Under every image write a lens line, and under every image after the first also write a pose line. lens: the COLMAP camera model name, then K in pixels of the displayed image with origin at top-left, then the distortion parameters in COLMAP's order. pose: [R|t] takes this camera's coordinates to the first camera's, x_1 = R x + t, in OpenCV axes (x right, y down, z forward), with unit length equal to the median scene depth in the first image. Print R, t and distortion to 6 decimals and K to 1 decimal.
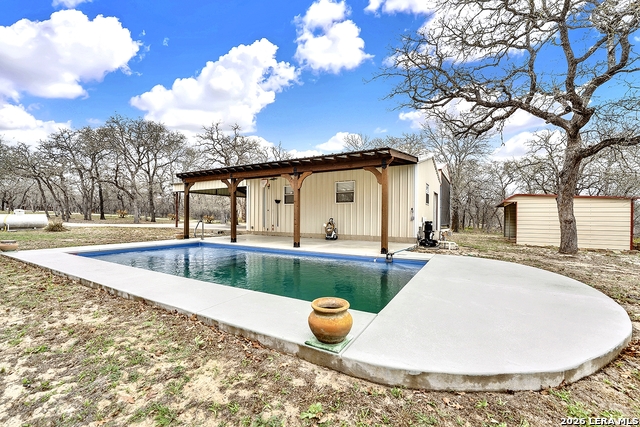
lens RADIAL K [[274.1, 0, 318.7], [0, 274.1, 213.2], [0, 0, 1]] dist [-0.017935, 0.002908]
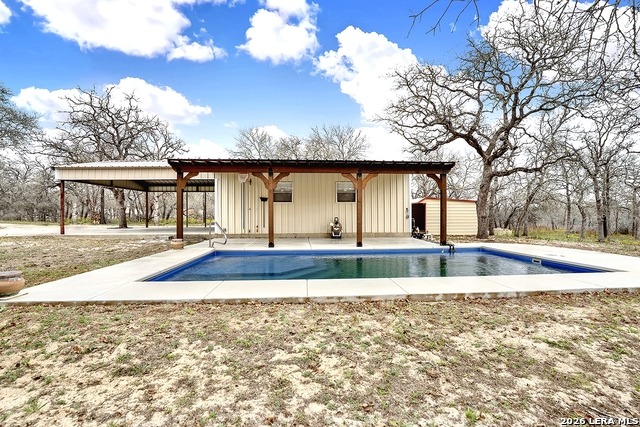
lens RADIAL K [[274.1, 0, 319.4], [0, 274.1, 215.5], [0, 0, 1]] dist [-0.017935, 0.002908]
pose [[0.832804, -0.008641, 0.553501, -0.514867], [0.001792, 0.999915, 0.012914, -0.001250], [-0.553566, -0.009763, 0.832748, 0.168572]]
